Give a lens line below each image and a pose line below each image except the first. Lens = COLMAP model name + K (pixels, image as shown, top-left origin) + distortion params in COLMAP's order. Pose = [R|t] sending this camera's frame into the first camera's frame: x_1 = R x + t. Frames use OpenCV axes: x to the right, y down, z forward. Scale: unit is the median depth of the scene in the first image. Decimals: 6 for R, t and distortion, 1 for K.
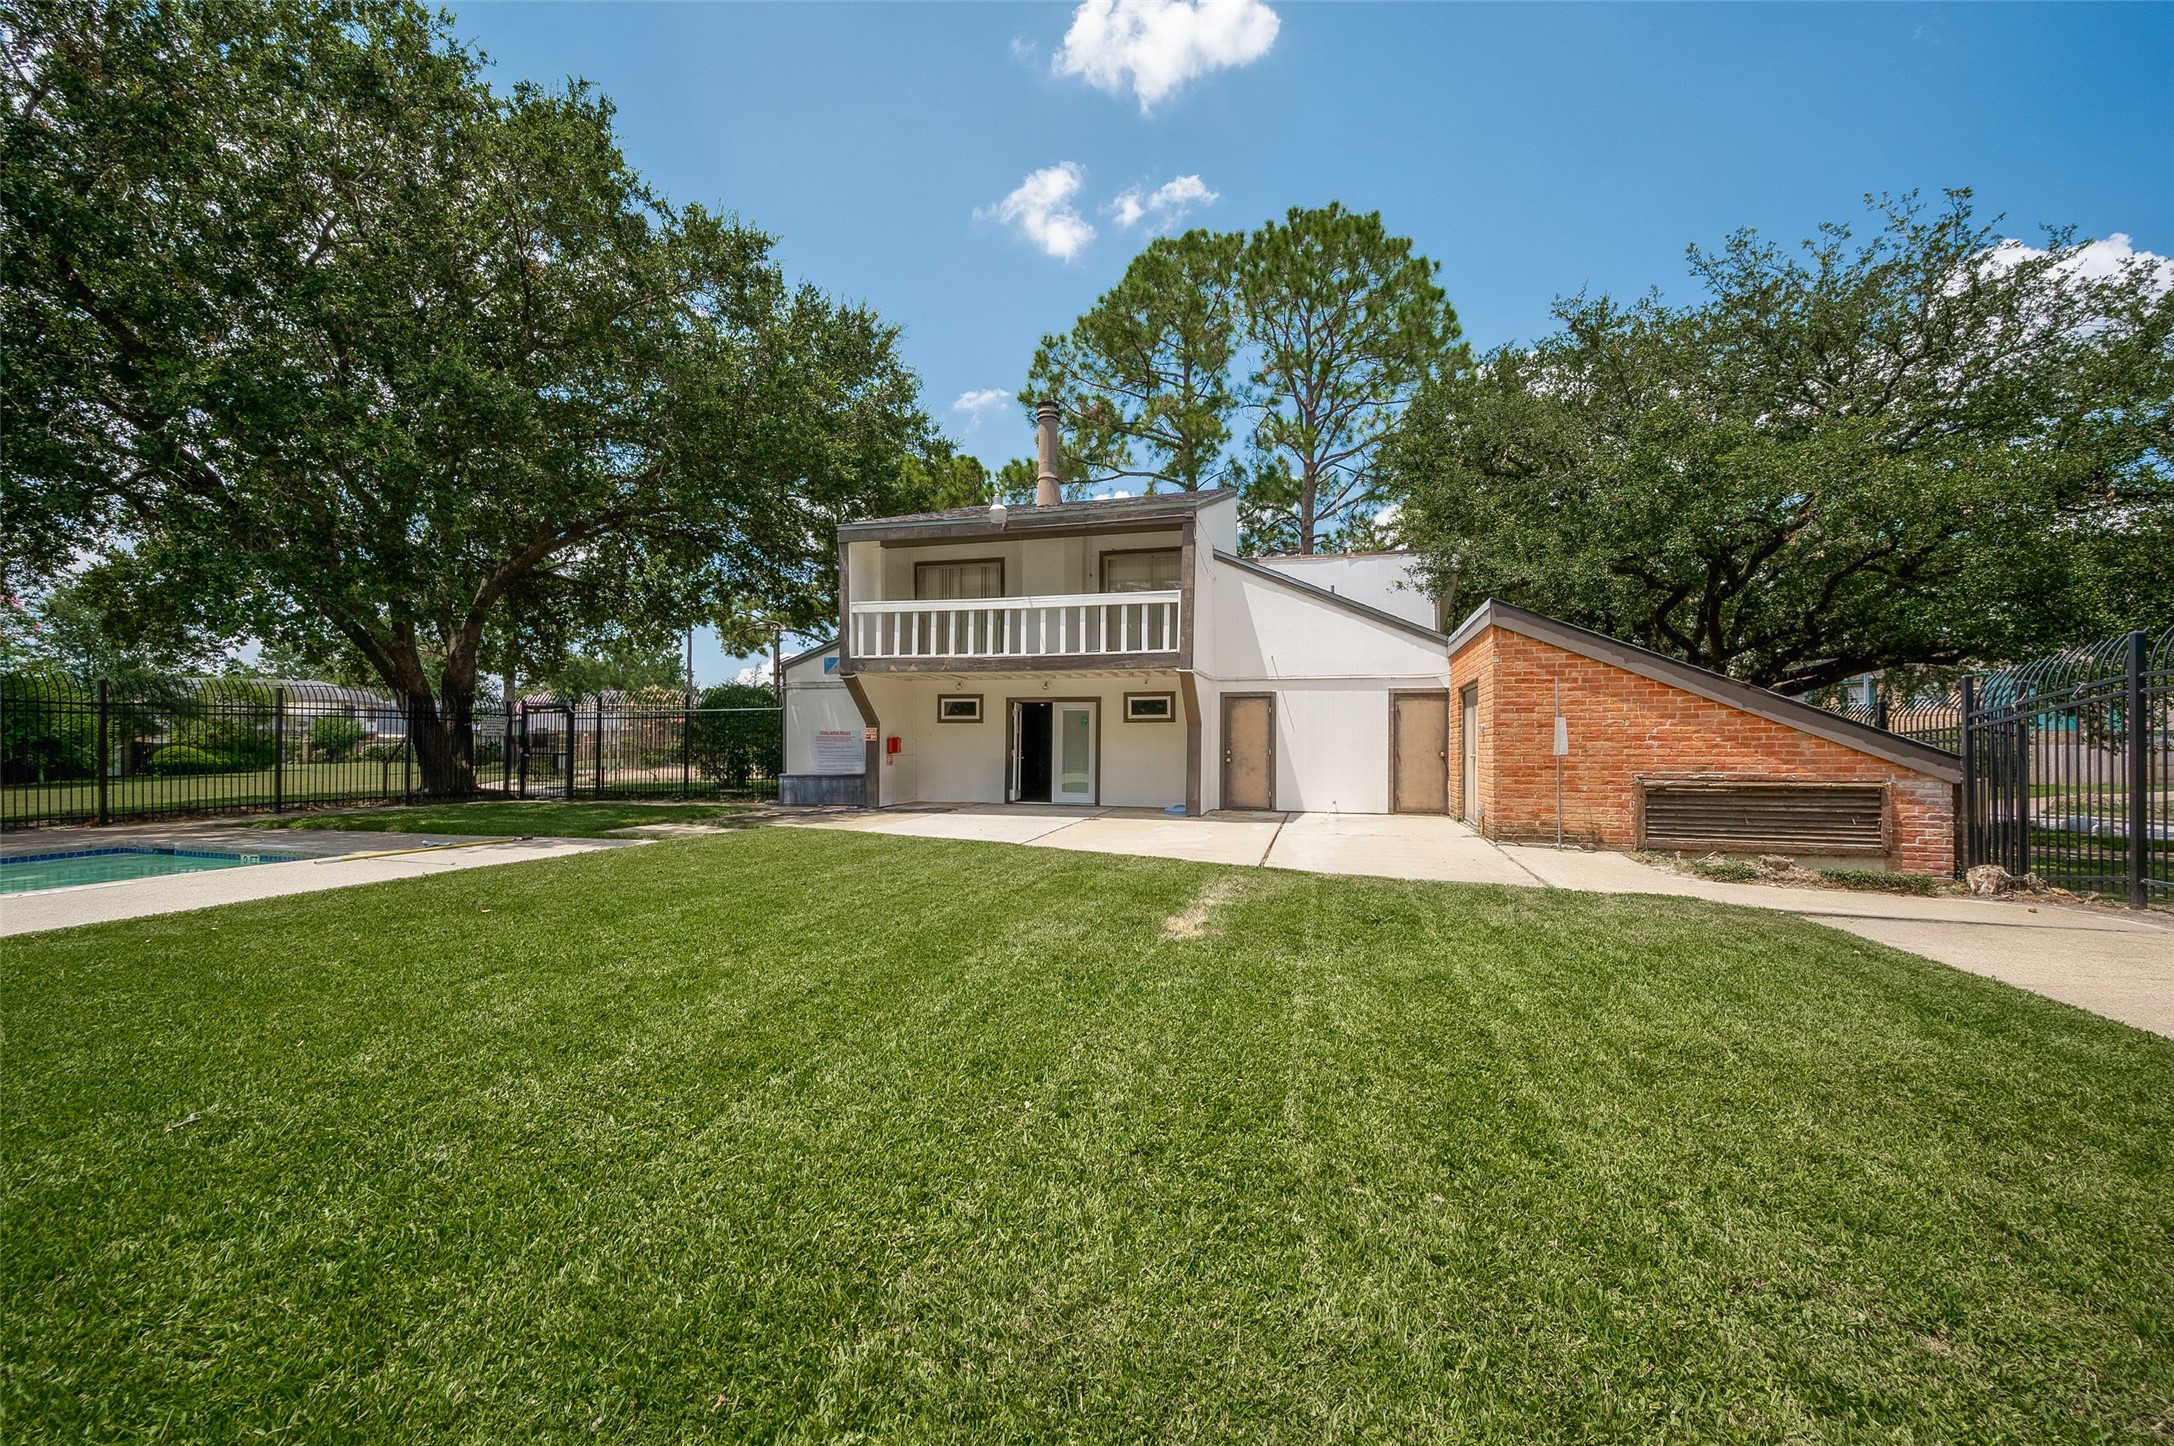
lens RADIAL K [[862.2, 0, 1098.6], [0, 862.2, 733.4], [0, 0, 1]] dist [0.000479, -0.000068]
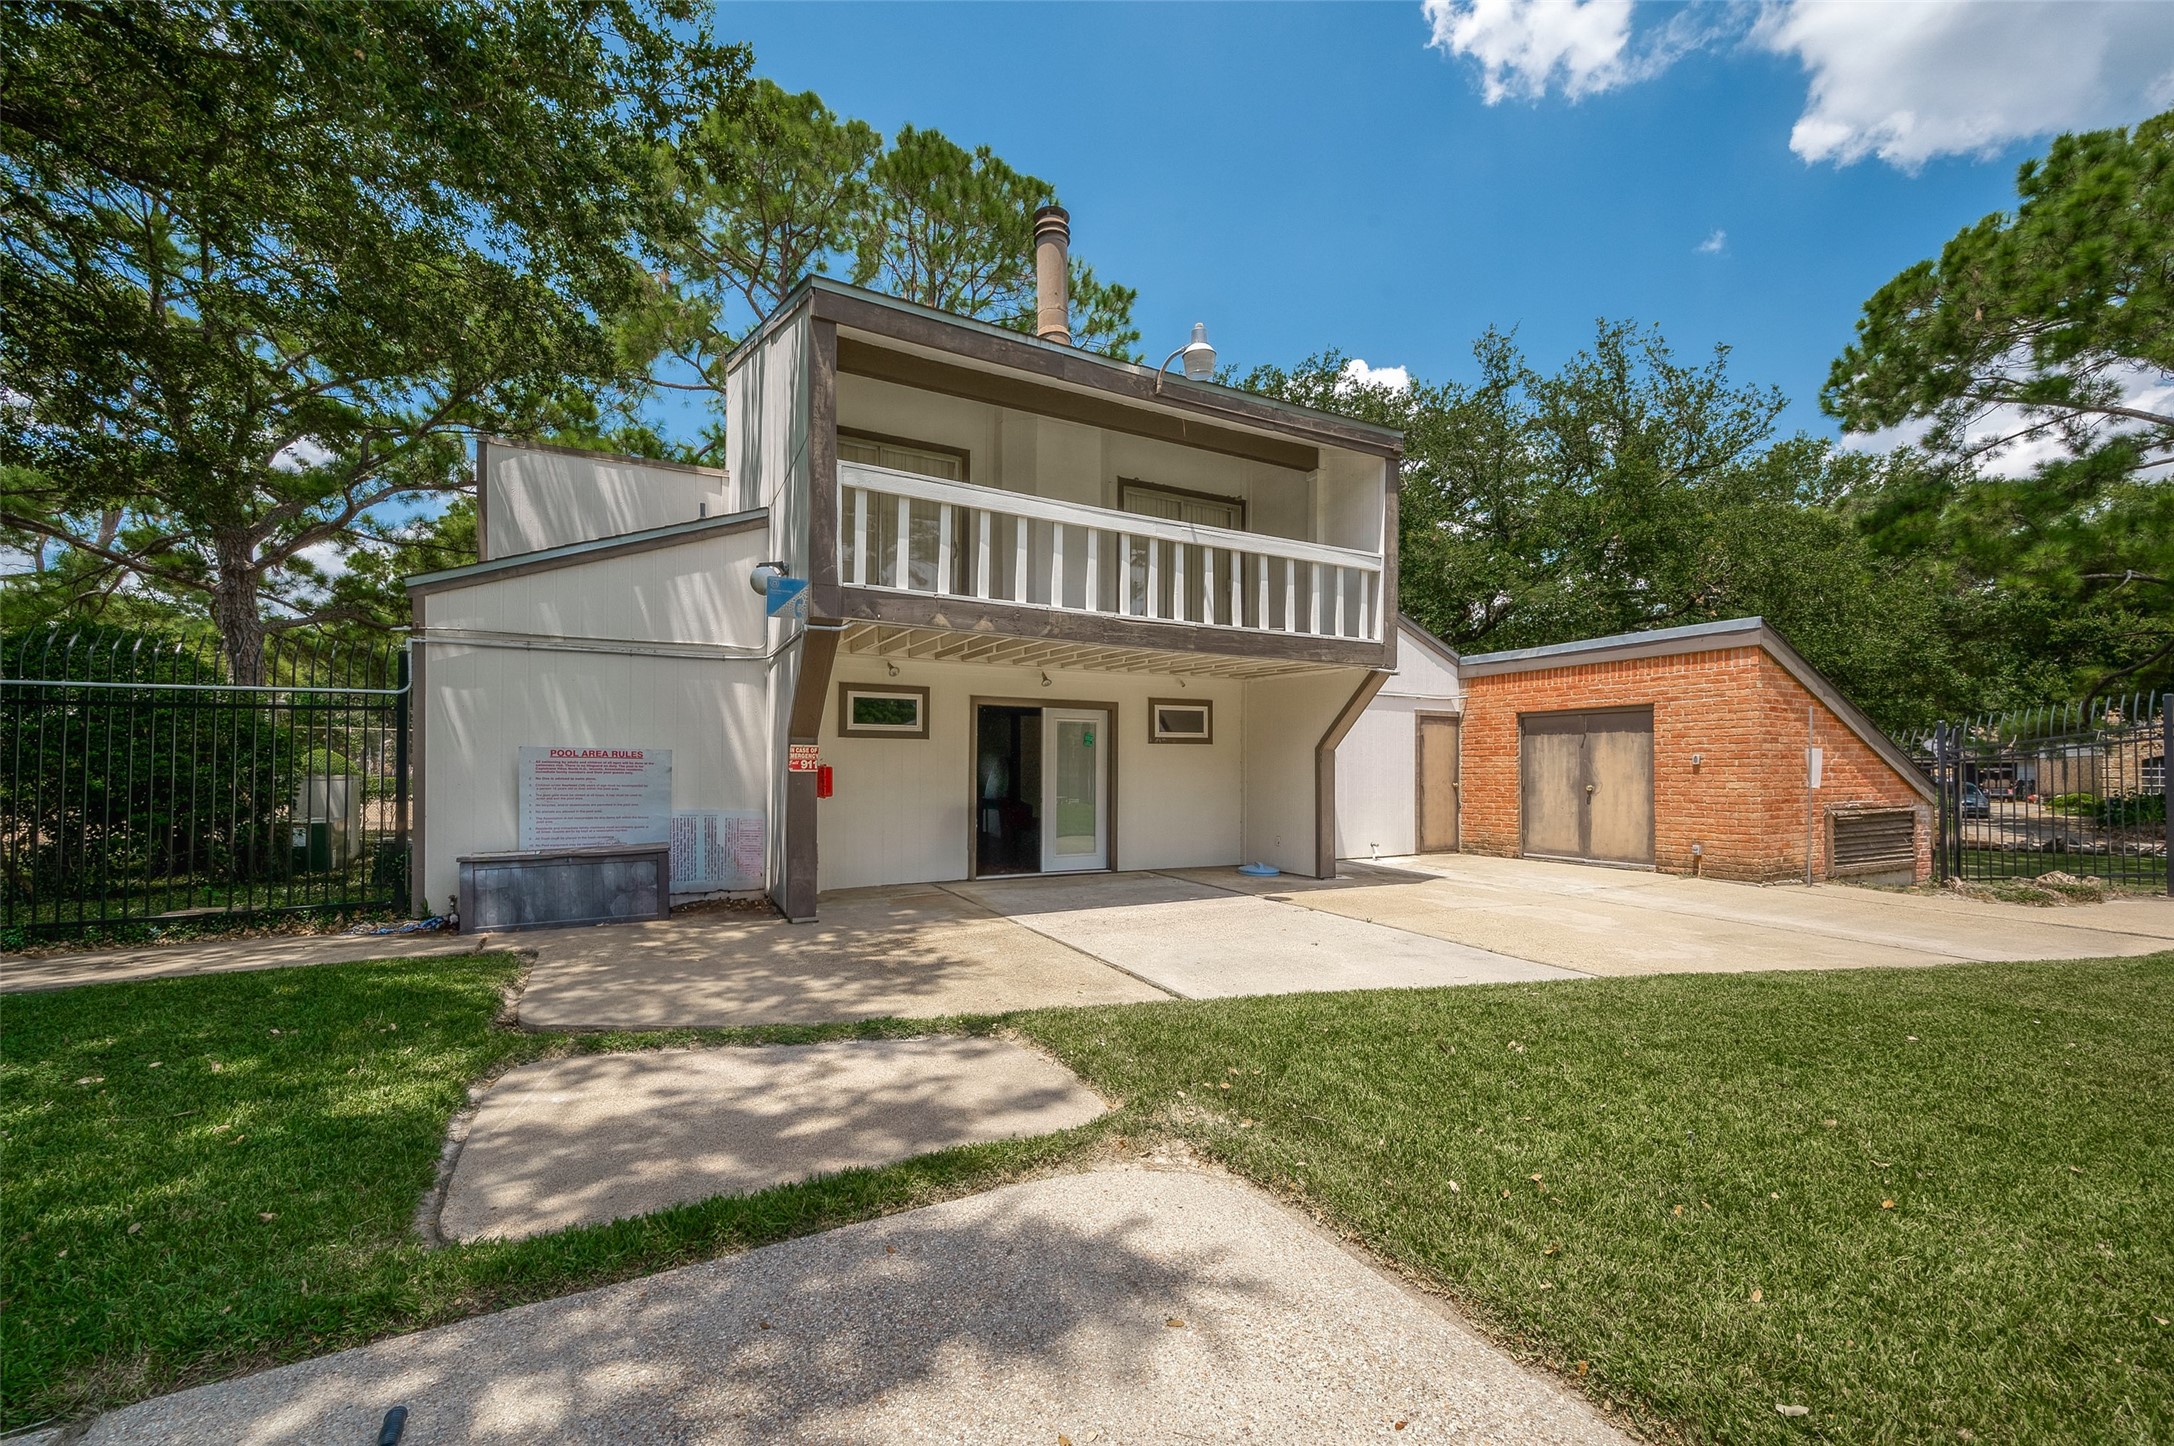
lens RADIAL K [[873.5, 0, 1088.8], [0, 873.5, 756.1], [0, 0, 1]] dist [-0.009978, -0.000218]
pose [[0.731464, 0.008698, 0.681824, -0.451228], [-0.007807, 0.999960, -0.004381, 0.000464], [-0.681835, -0.002119, 0.731503, 0.533163]]
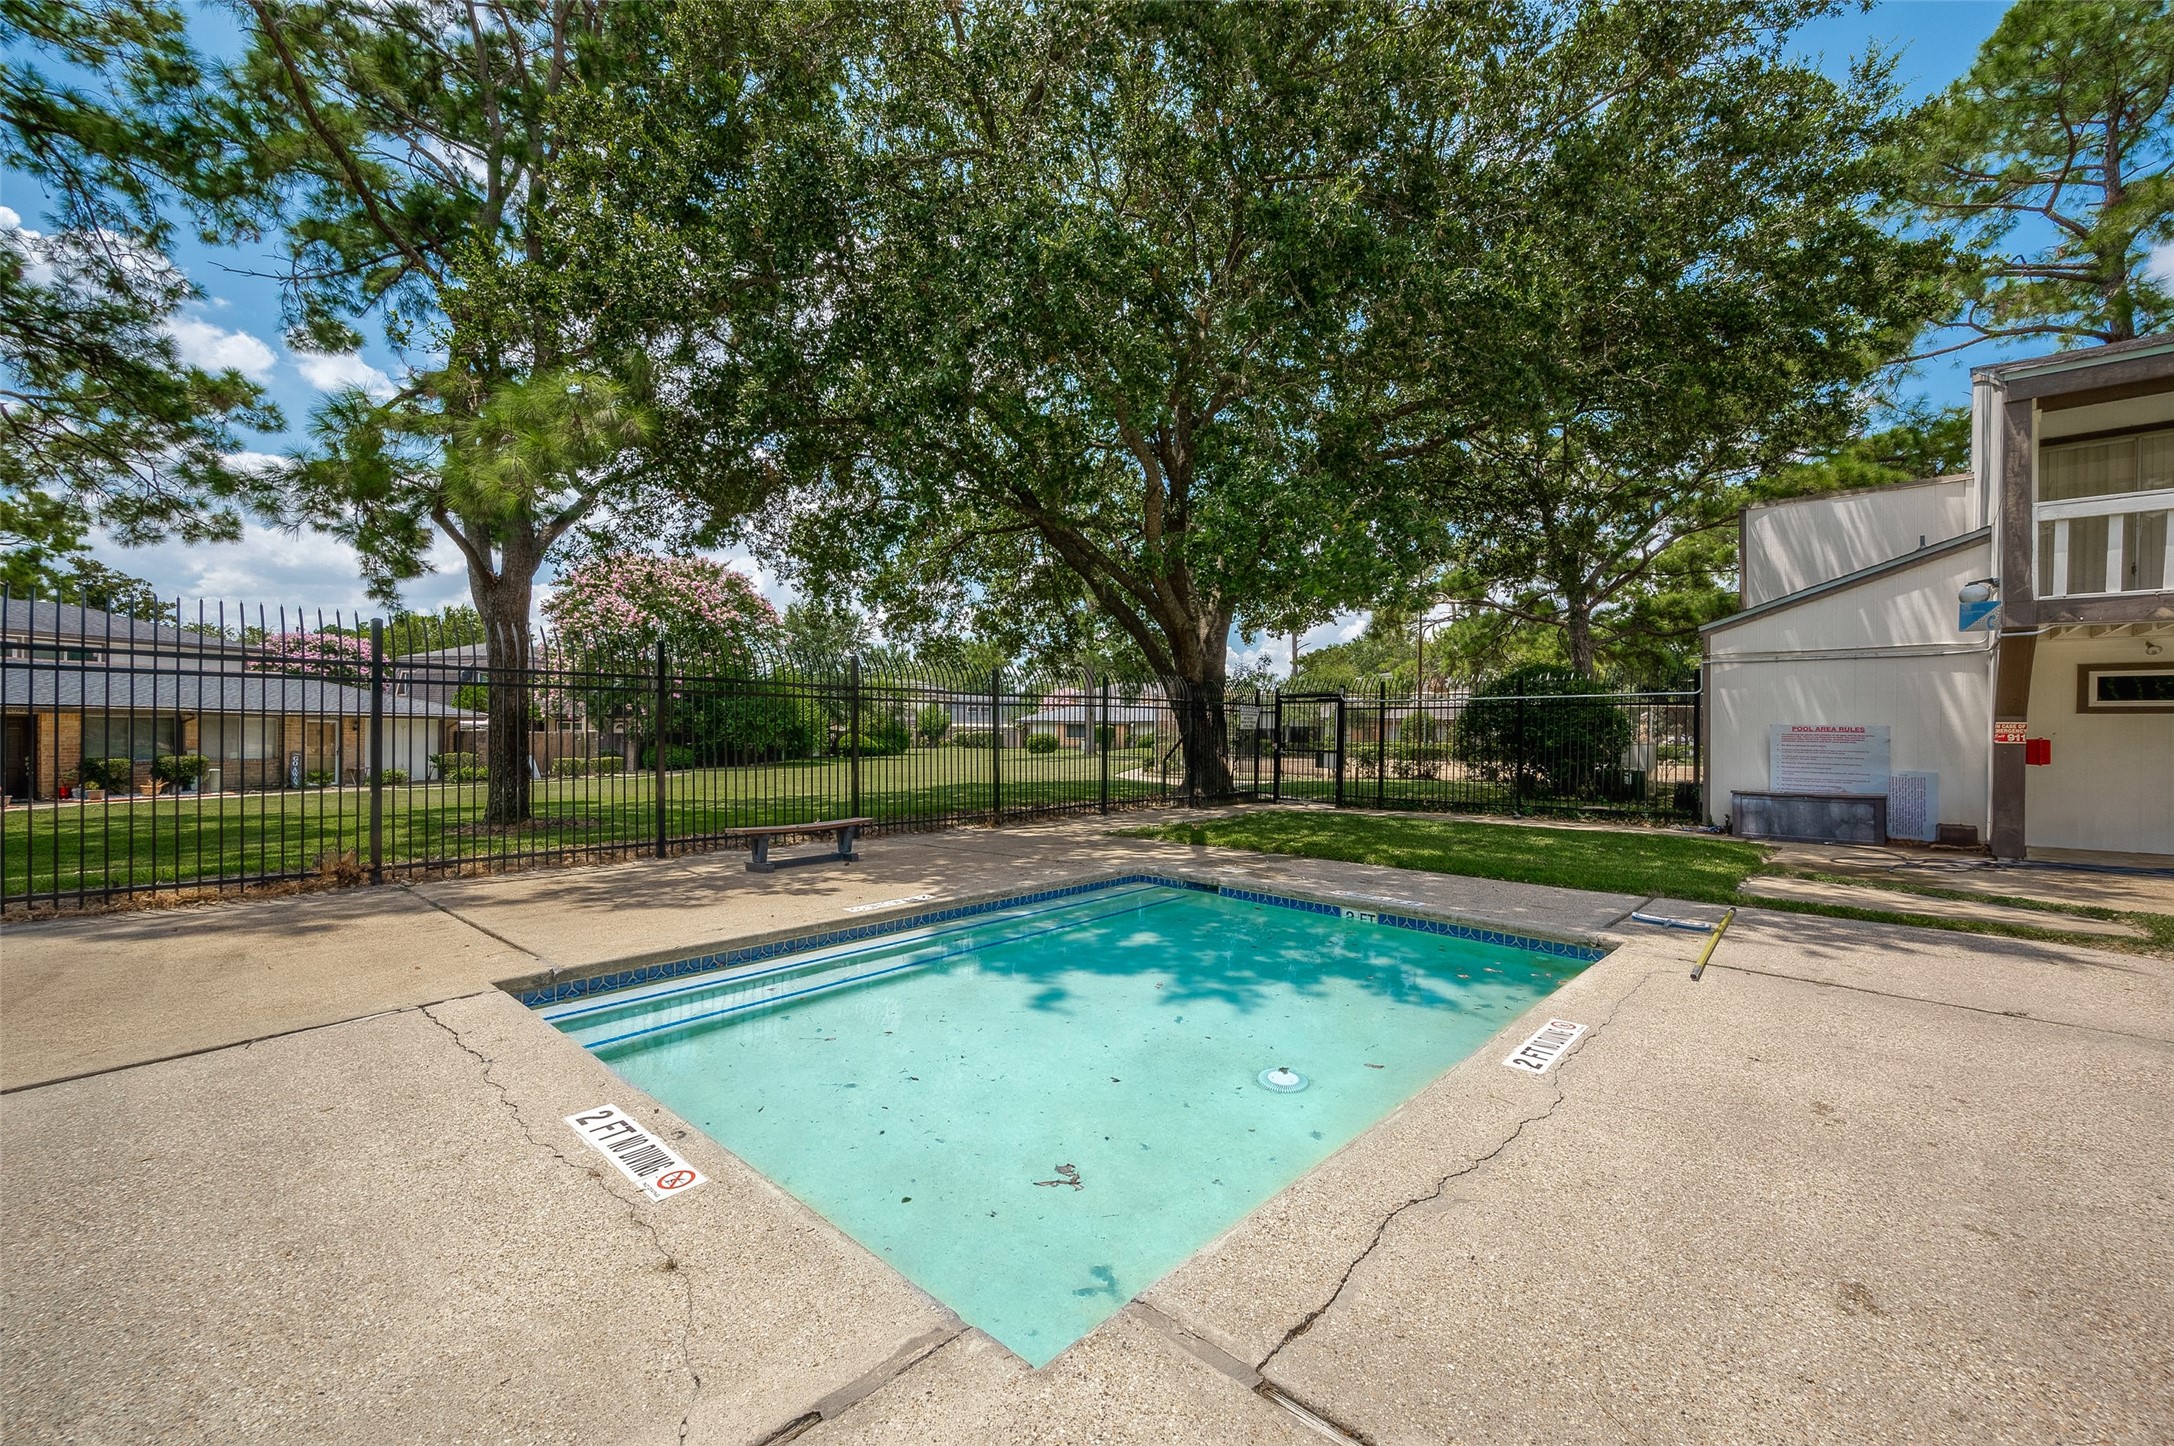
lens RADIAL K [[868.4, 0, 1082.8], [0, 868.4, 734.9], [0, 0, 1]] dist [0.000465, -0.000312]
pose [[0.877489, 0.010922, -0.479473, -0.512363], [-0.005130, 0.999897, 0.013389, -0.002328], [0.479570, -0.009289, 0.877455, 0.172954]]
